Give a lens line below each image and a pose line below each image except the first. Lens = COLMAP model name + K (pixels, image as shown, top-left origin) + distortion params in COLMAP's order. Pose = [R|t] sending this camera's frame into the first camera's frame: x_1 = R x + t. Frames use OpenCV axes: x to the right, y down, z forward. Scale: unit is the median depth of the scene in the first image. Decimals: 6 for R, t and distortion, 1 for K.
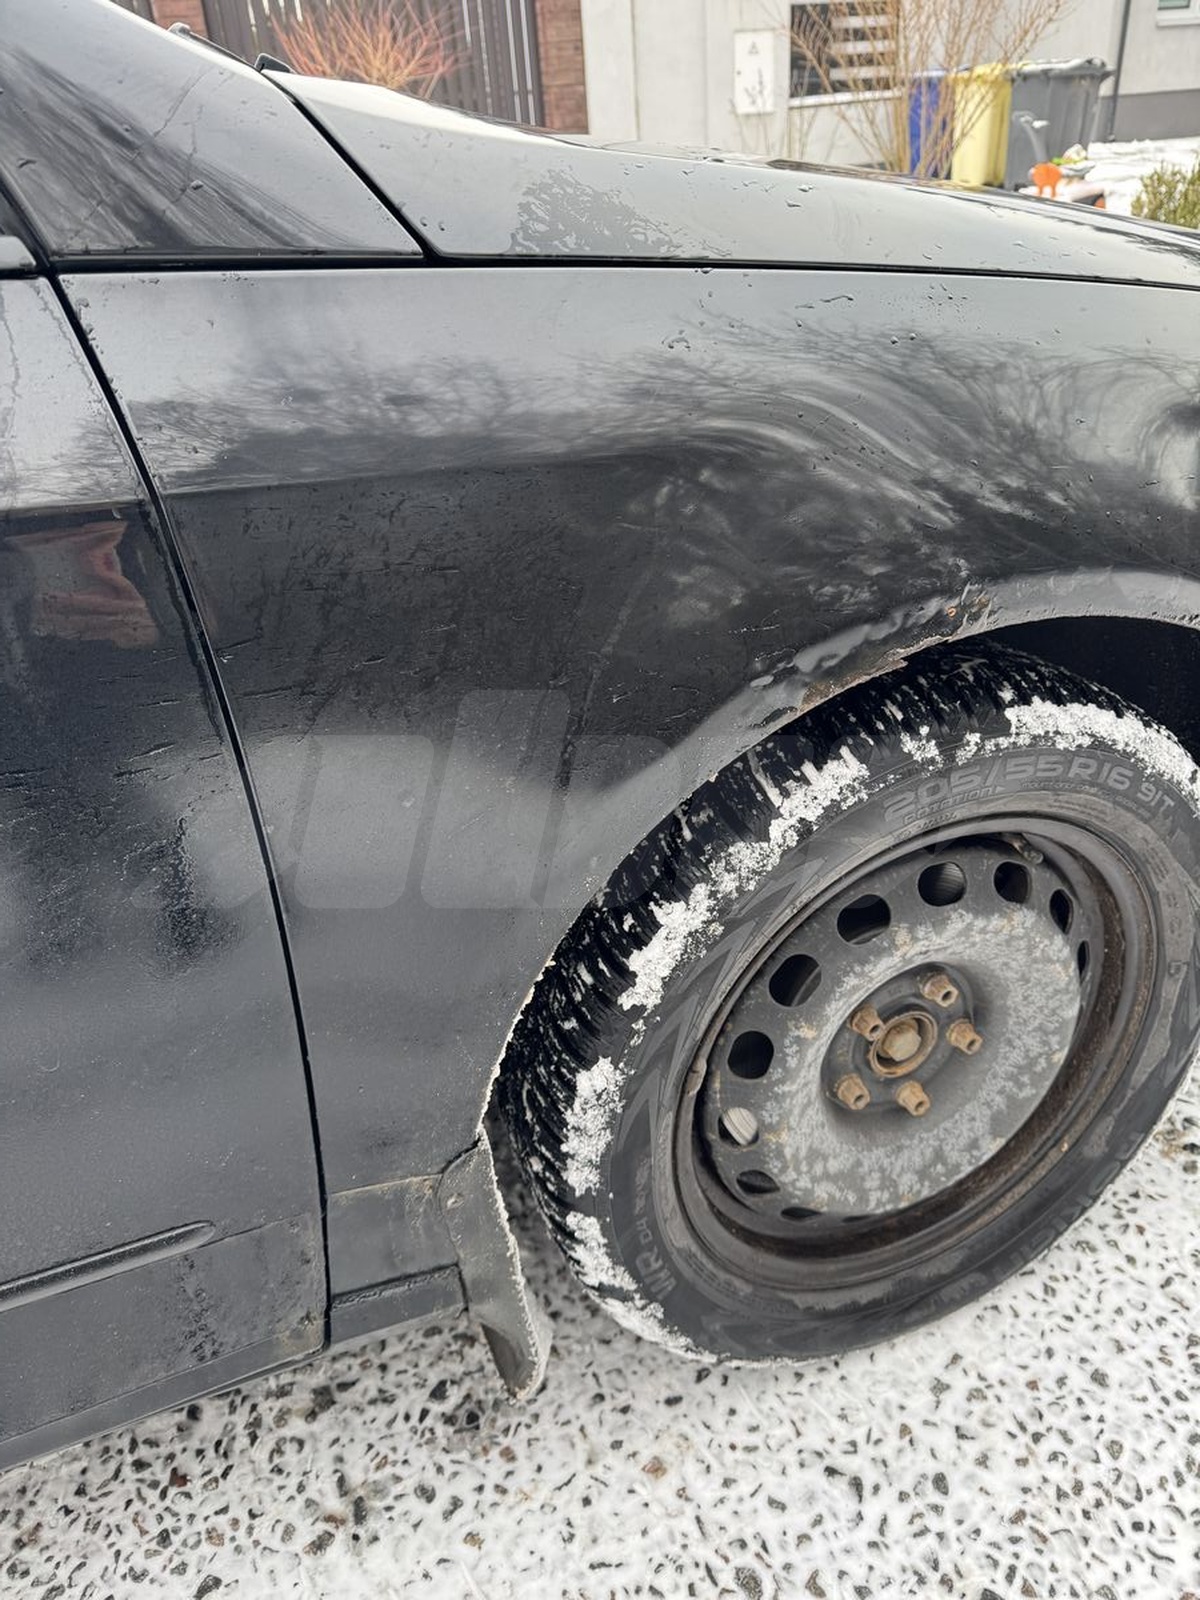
lens RADIAL K [[1148.9, 0, 610.1], [0, 1148.9, 807.2], [0, 0, 1]] dist [0.005858, -0.004345]
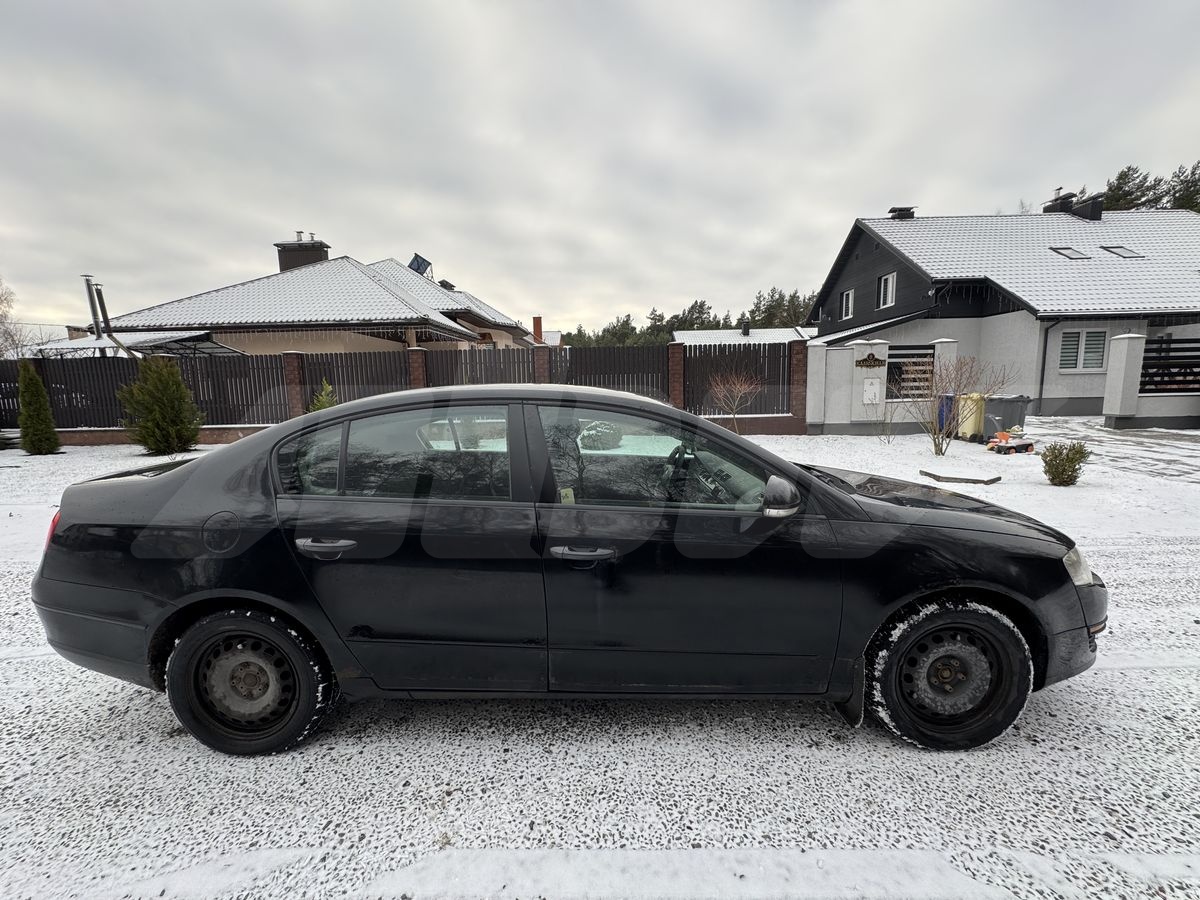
lens RADIAL K [[478.7, 0, 597.8], [0, 478.7, 445.0], [0, 0, 1]] dist [-0.001054, -0.000561]
pose [[0.922608, 0.096023, -0.373596, -0.449301], [-0.234130, 0.909111, -0.344530, 0.376230], [0.306557, 0.405336, 0.861235, -1.610242]]
